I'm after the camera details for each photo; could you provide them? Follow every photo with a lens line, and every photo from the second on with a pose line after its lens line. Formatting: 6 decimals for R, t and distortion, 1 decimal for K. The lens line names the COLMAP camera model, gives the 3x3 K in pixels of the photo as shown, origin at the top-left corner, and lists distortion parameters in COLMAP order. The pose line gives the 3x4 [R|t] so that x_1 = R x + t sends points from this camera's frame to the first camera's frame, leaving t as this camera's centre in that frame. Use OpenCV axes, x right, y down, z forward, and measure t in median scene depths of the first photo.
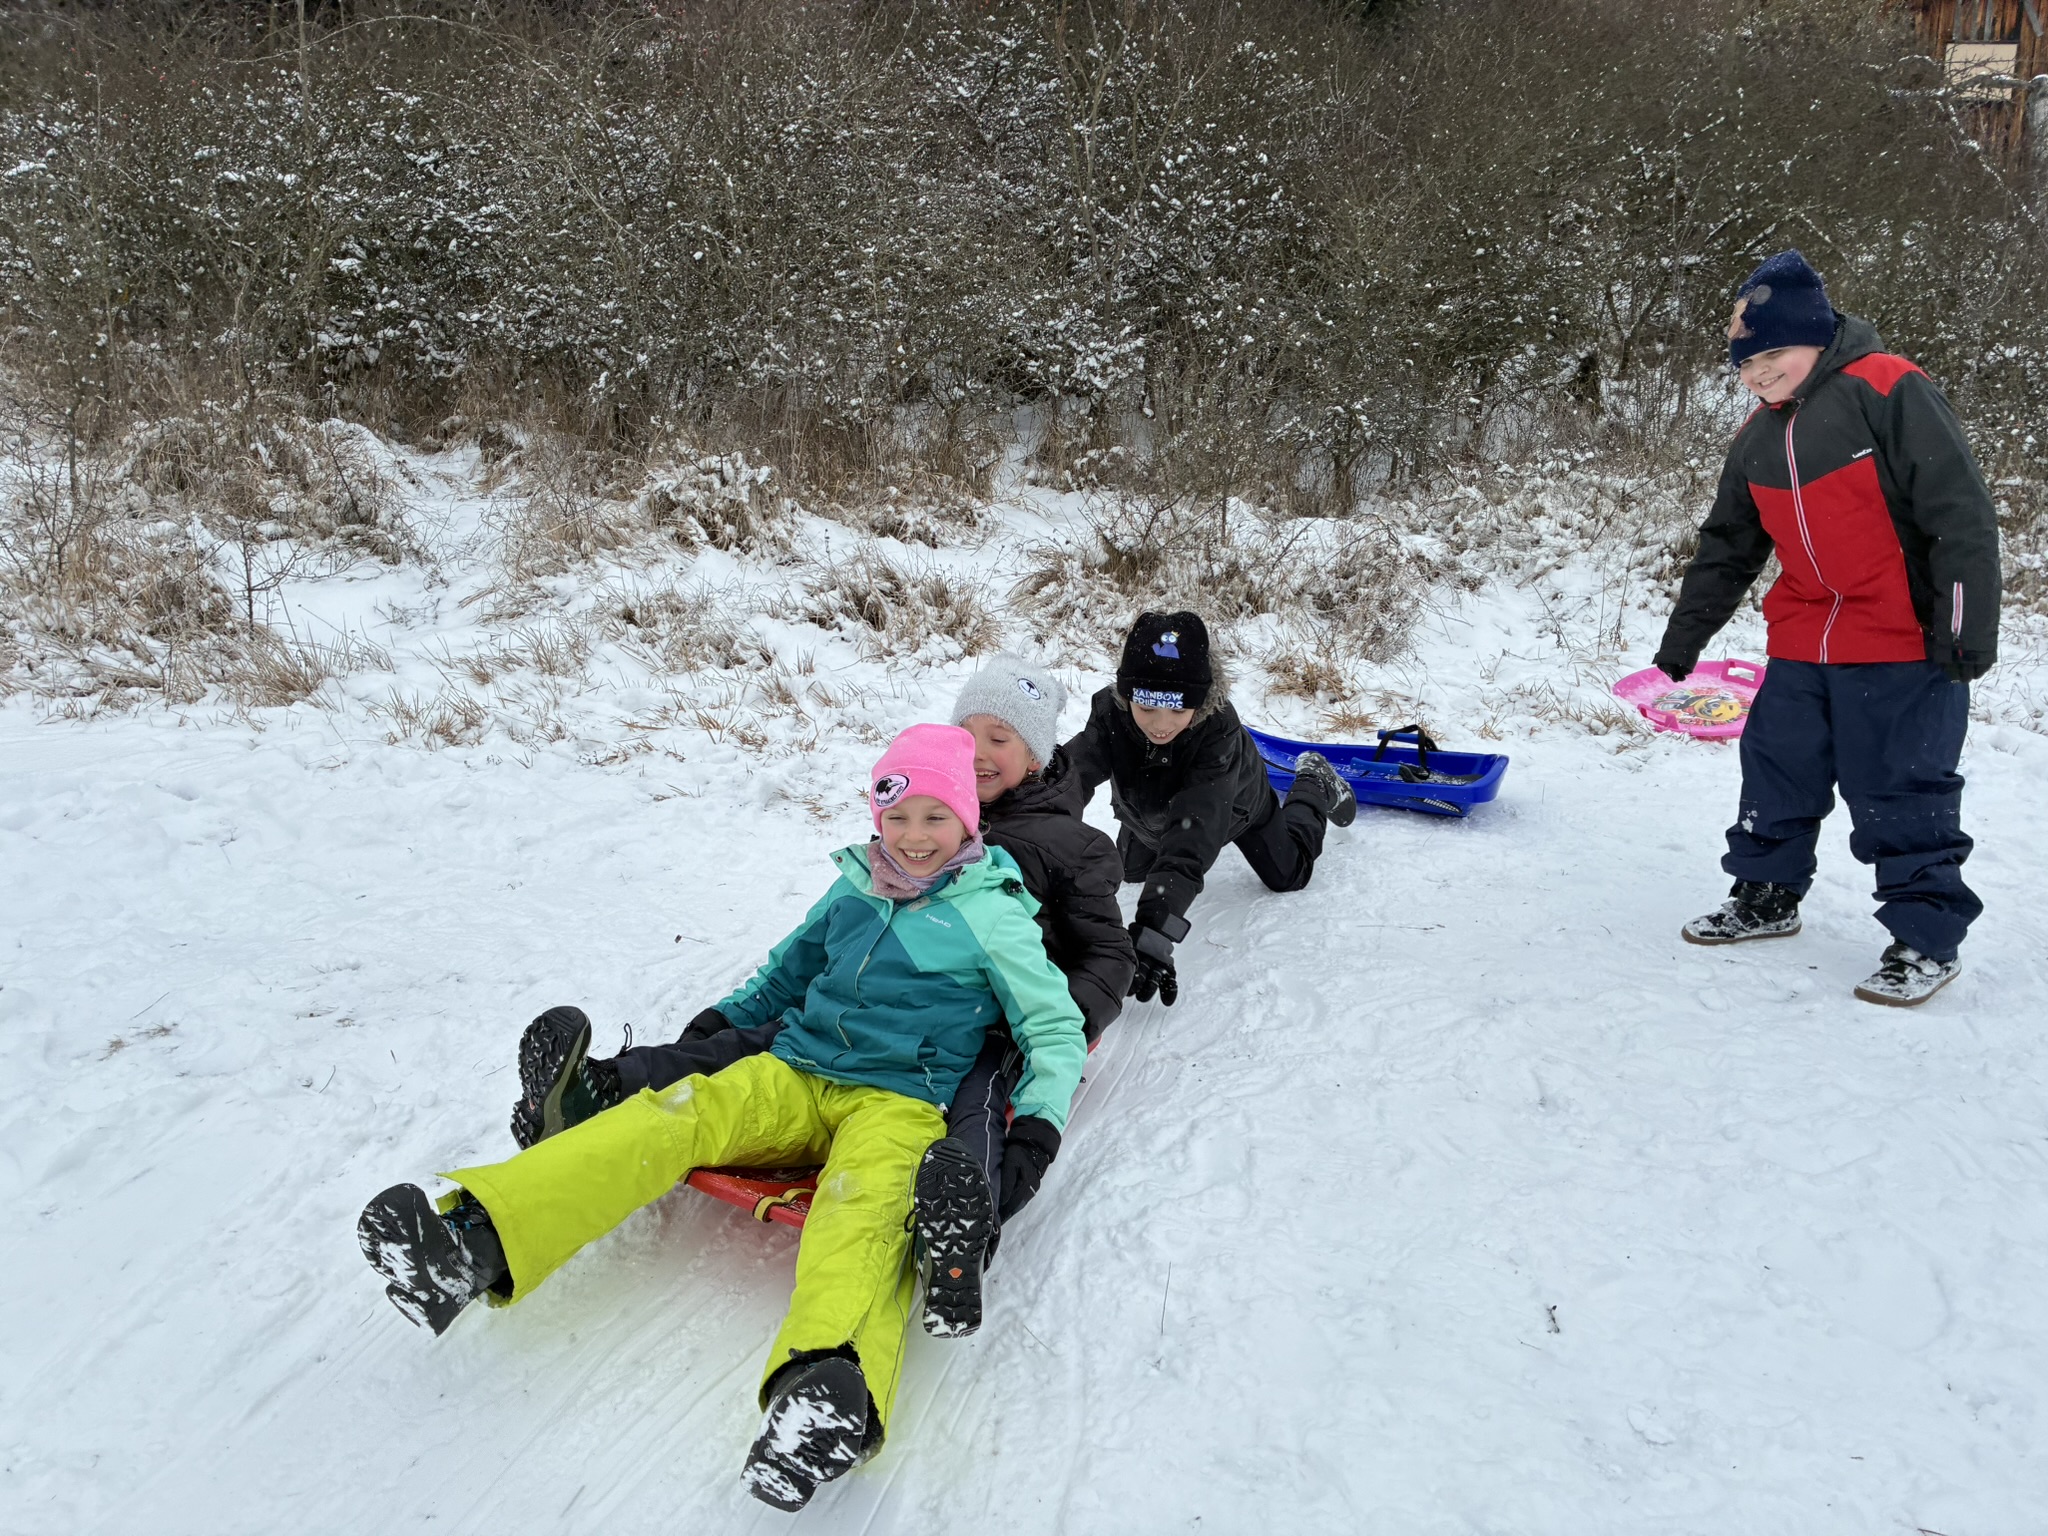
lens RADIAL K [[1554.6, 0, 1012.9], [0, 1554.6, 766.4], [0, 0, 1]] dist [0.045324, -0.066889]
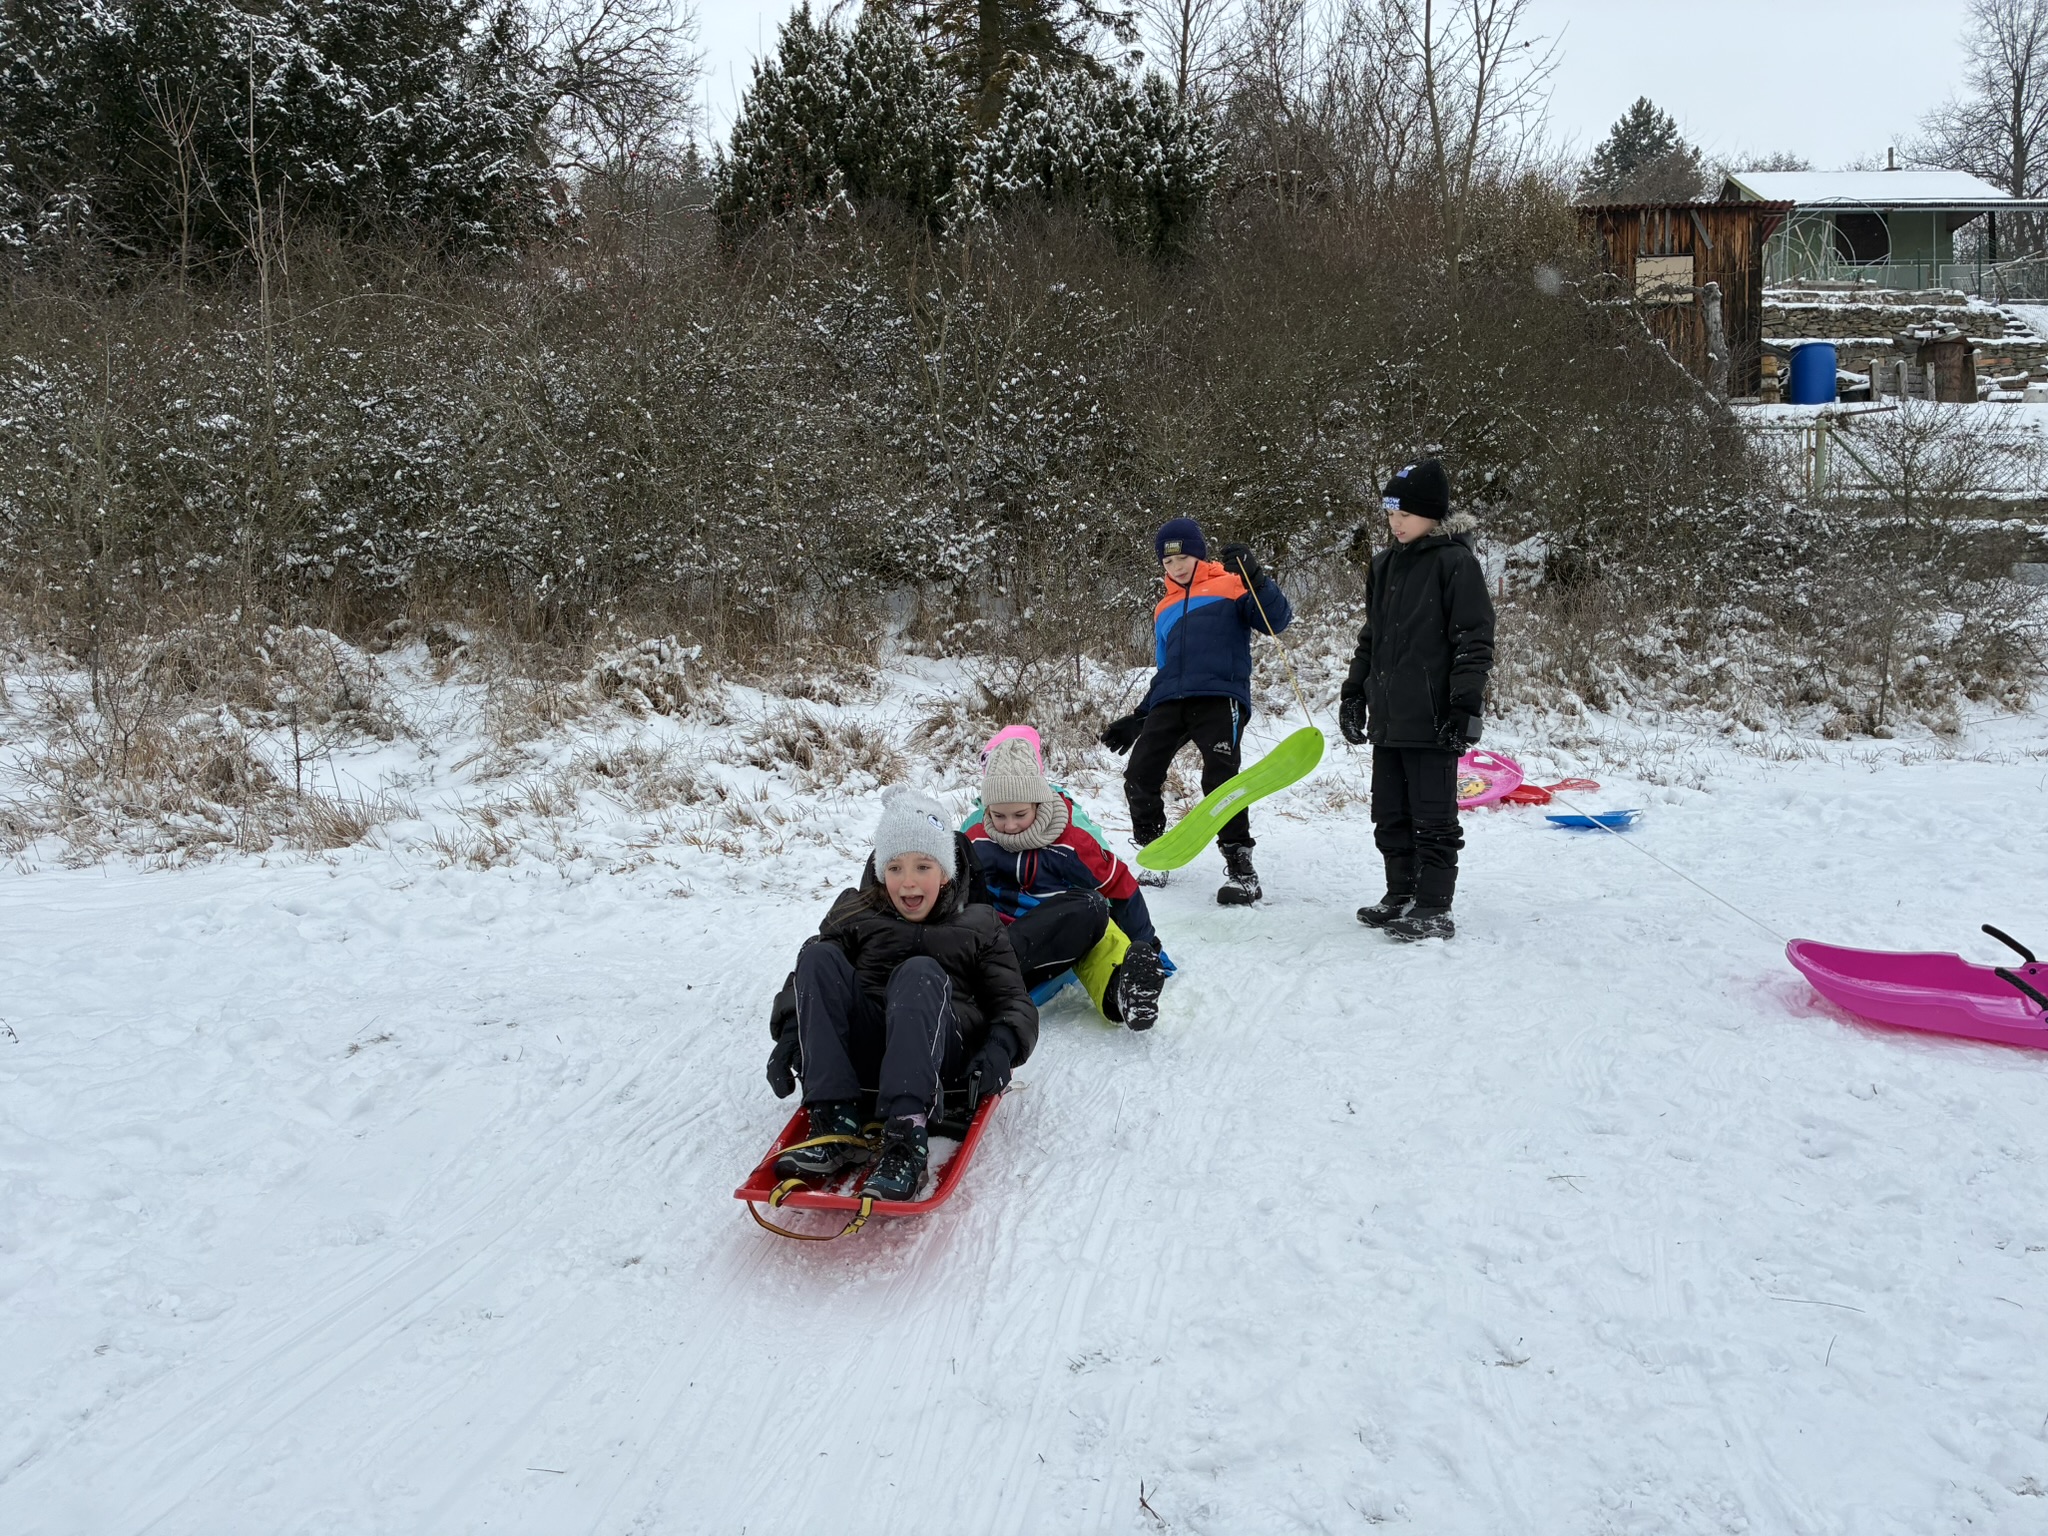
lens RADIAL K [[1544.2, 0, 1028.6], [0, 1544.2, 748.1], [0, 0, 1]] dist [0.040593, -0.039634]
pose [[0.991768, -0.057359, 0.114482, -0.046833], [0.071438, 0.989840, -0.122936, 0.051071], [-0.106268, 0.130102, 0.985789, -0.192340]]
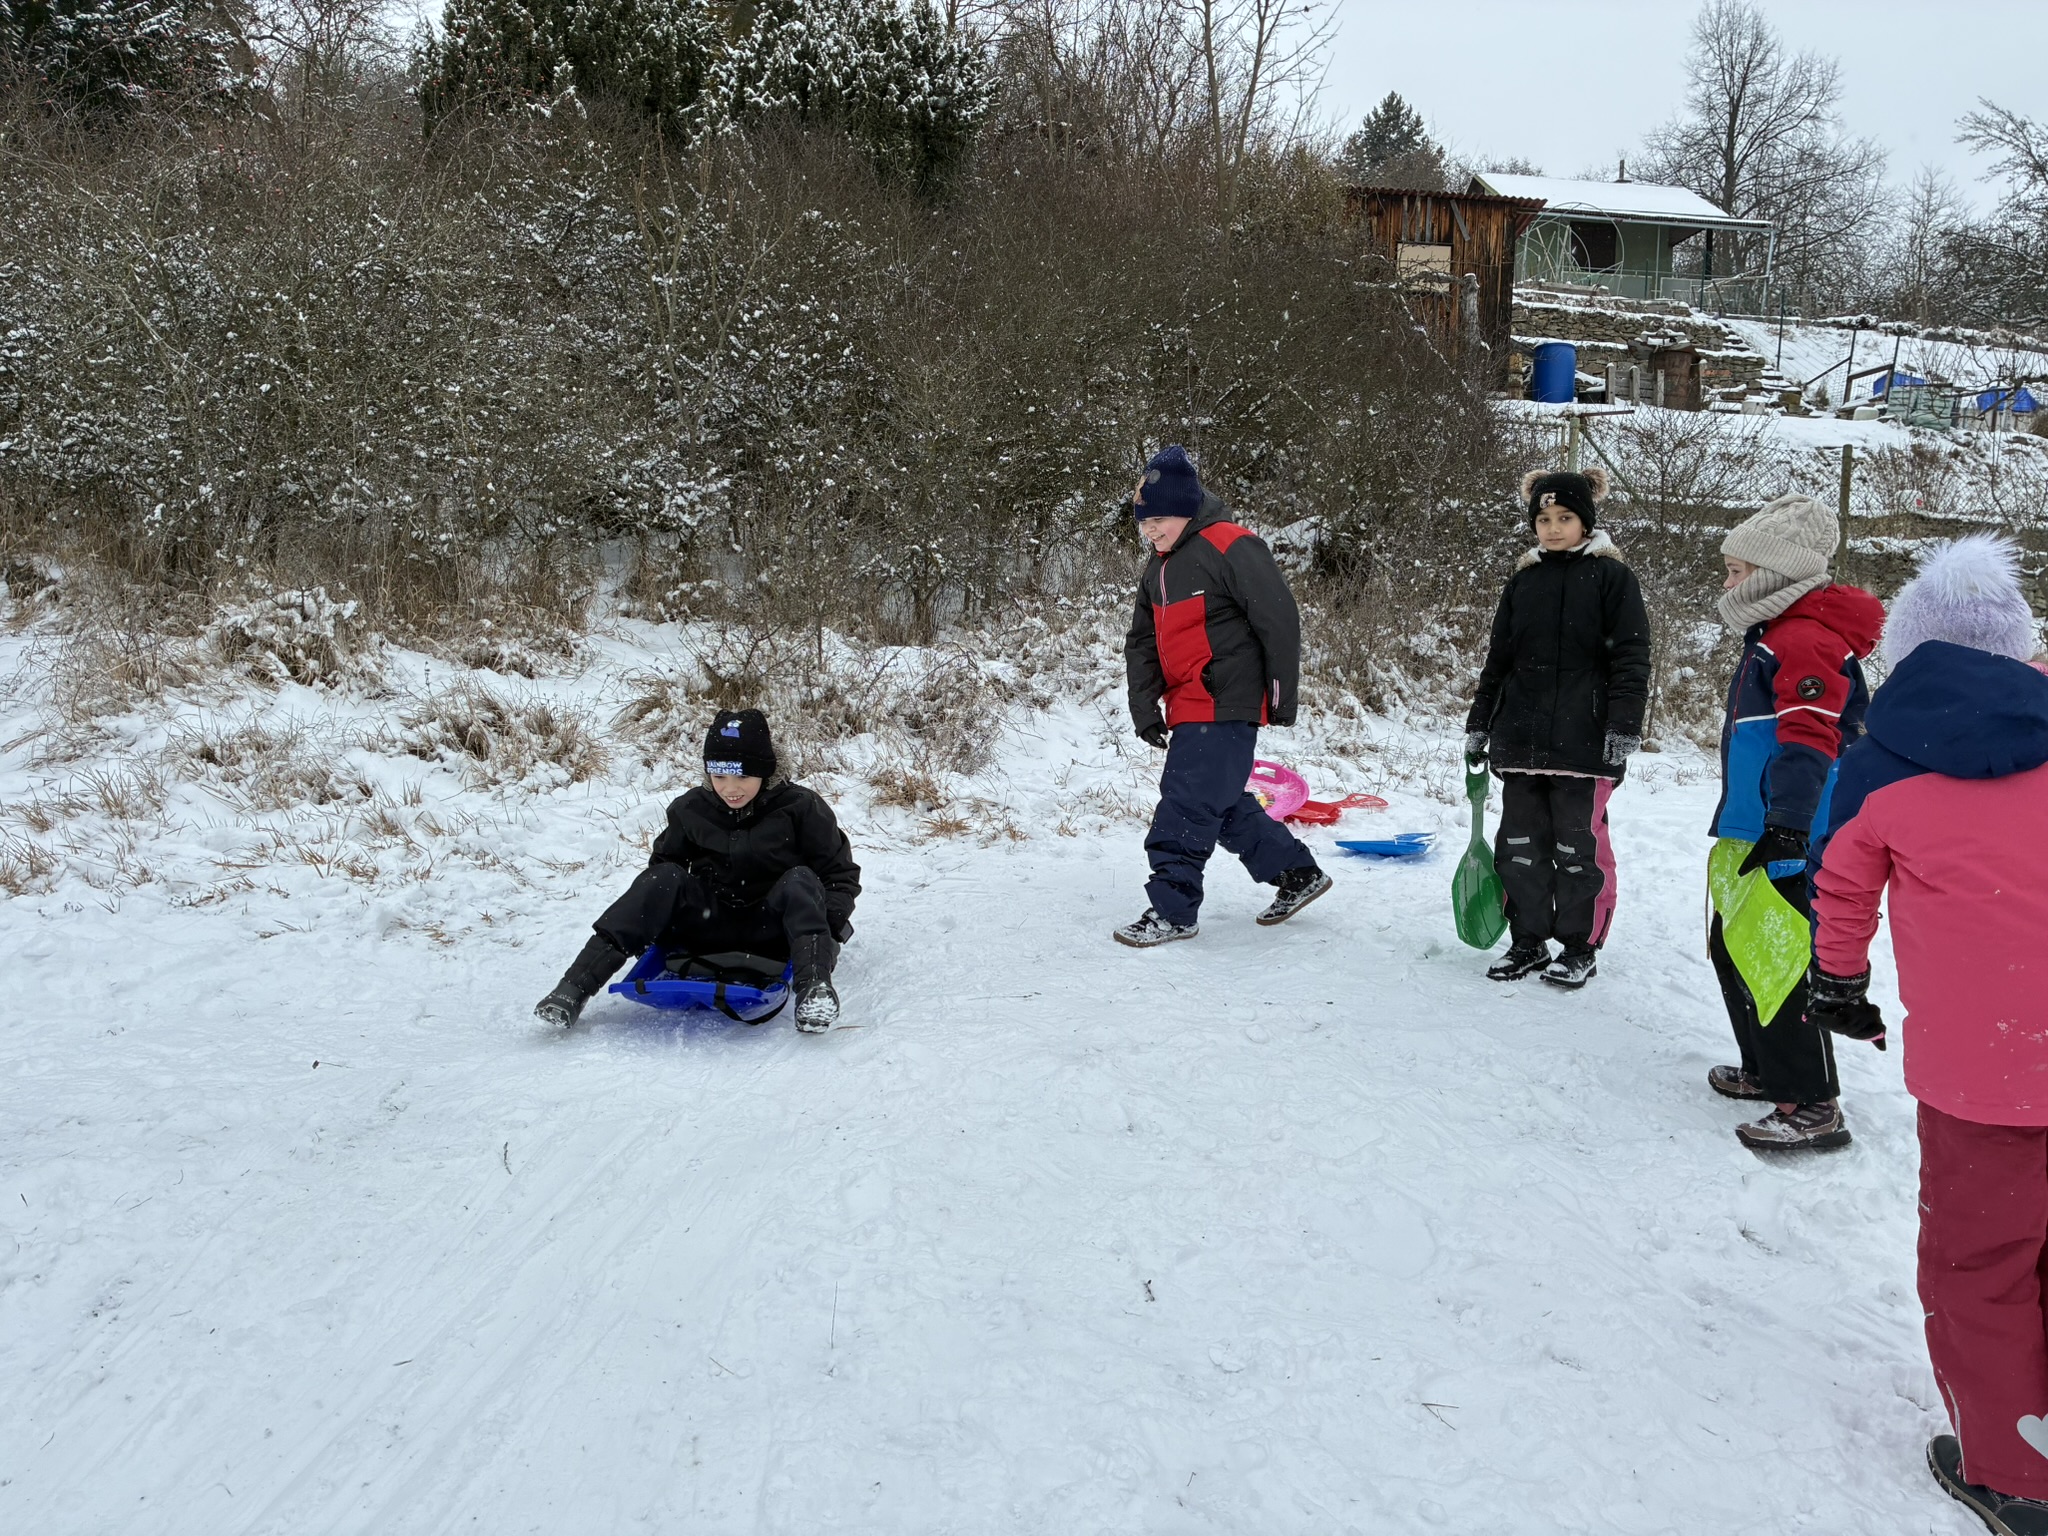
lens RADIAL K [[1544.3, 0, 1043.1], [0, 1544.3, 760.0], [0, 0, 1]] dist [0.025301, -0.000657]
pose [[0.958832, -0.034106, 0.281920, -0.018954], [0.057863, 0.995399, -0.076377, 0.008882], [-0.278018, 0.089545, 0.956393, -0.055388]]
